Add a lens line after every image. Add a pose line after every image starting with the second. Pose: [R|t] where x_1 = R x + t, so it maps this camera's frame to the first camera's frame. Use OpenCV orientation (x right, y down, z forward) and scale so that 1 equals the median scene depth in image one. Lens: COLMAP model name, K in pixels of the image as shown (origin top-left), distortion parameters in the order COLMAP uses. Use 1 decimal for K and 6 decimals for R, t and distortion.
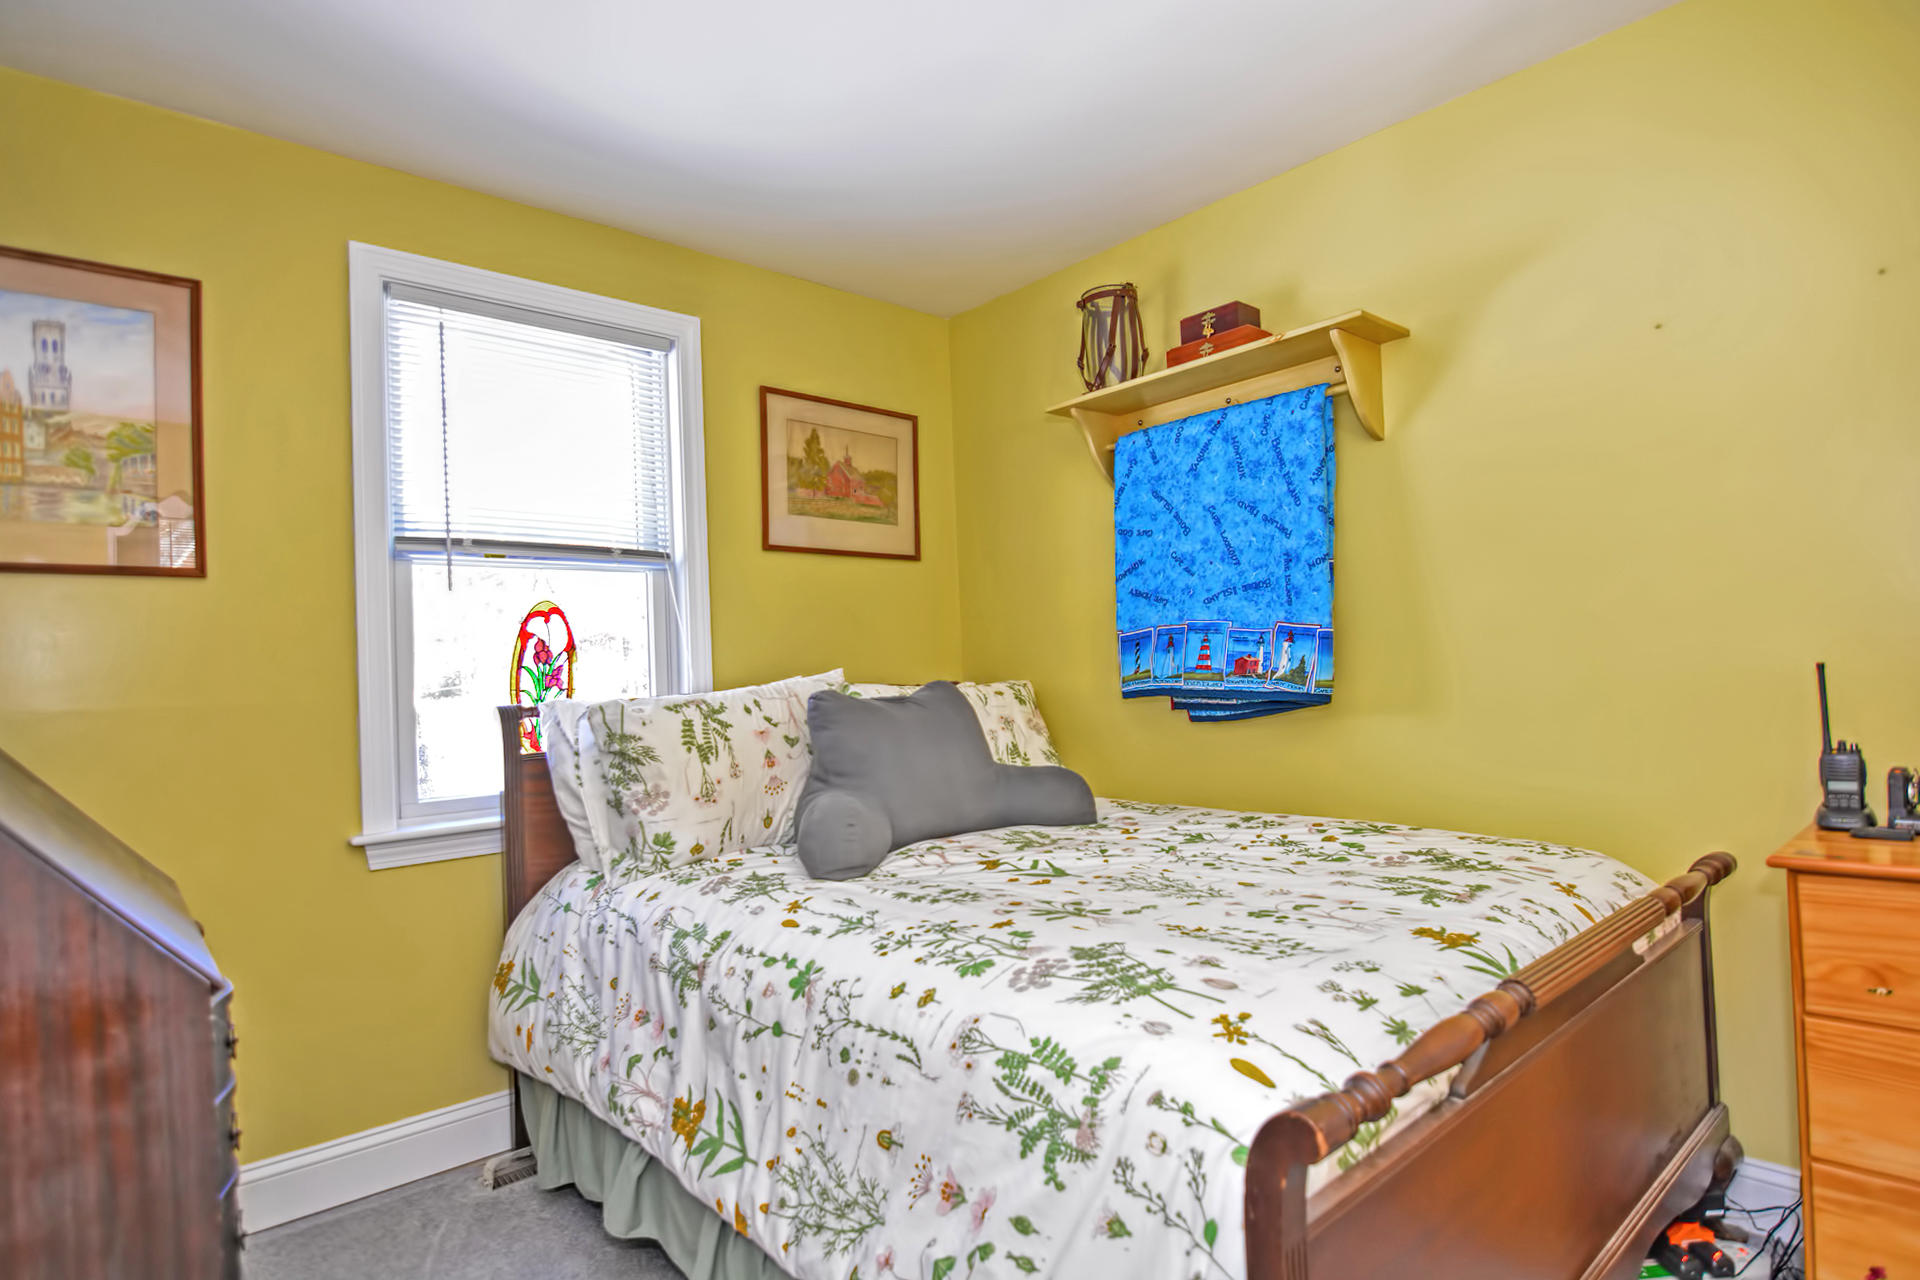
lens RADIAL K [[997.2, 0, 959.1], [0, 997.2, 646.0], [0, 0, 1]] dist [-0.017056, -0.001620]
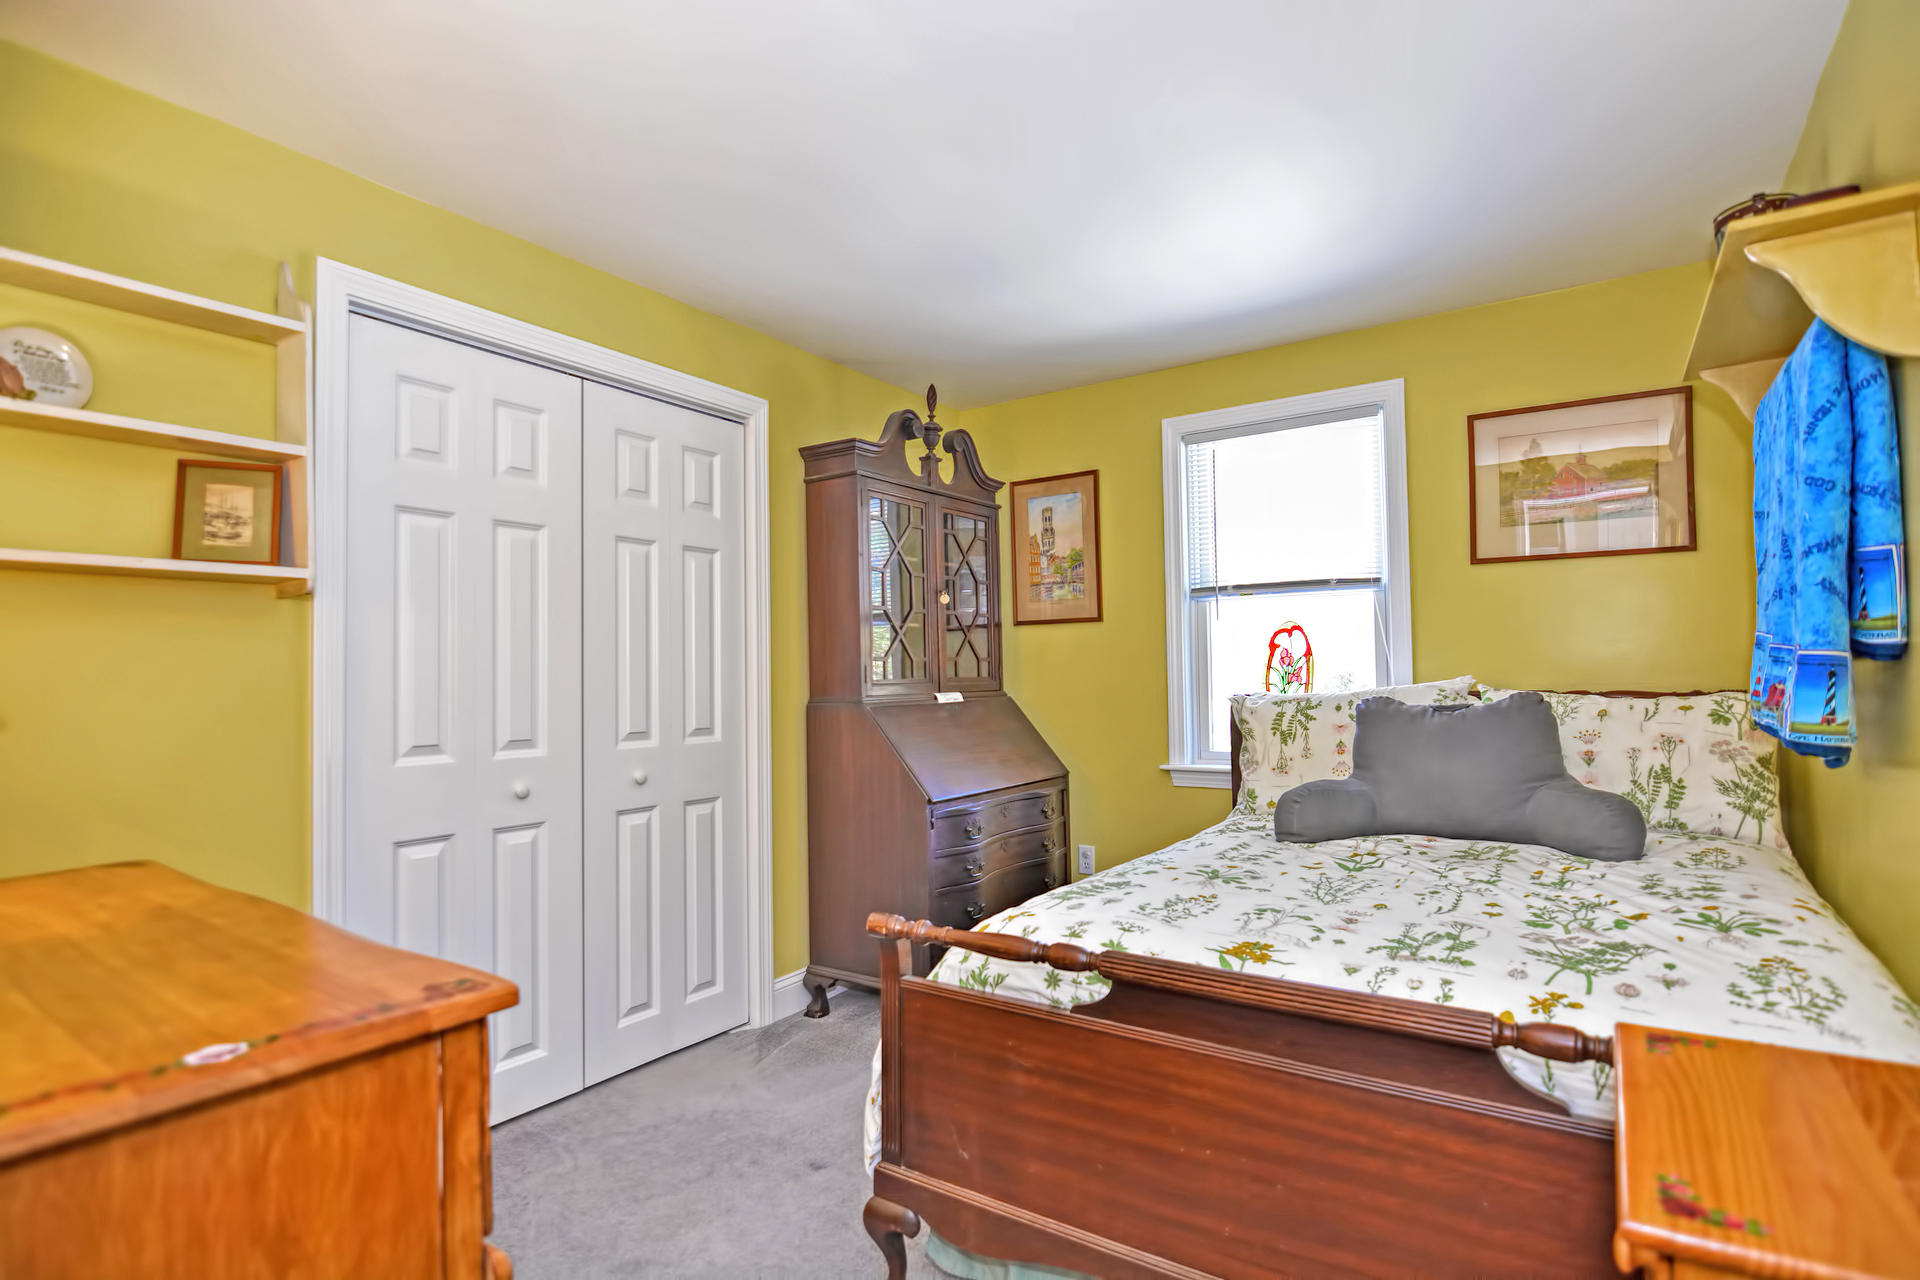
lens RADIAL K [[931.8, 0, 960.0], [0, 931.8, 640.0], [0, 0, 1]] dist [-0.016977, -0.000560]
pose [[0.236105, -0.000556, -0.971728, 0.814868], [0.032637, 0.999440, 0.007359, -0.046601], [0.971179, -0.033452, 0.235990, 0.244488]]
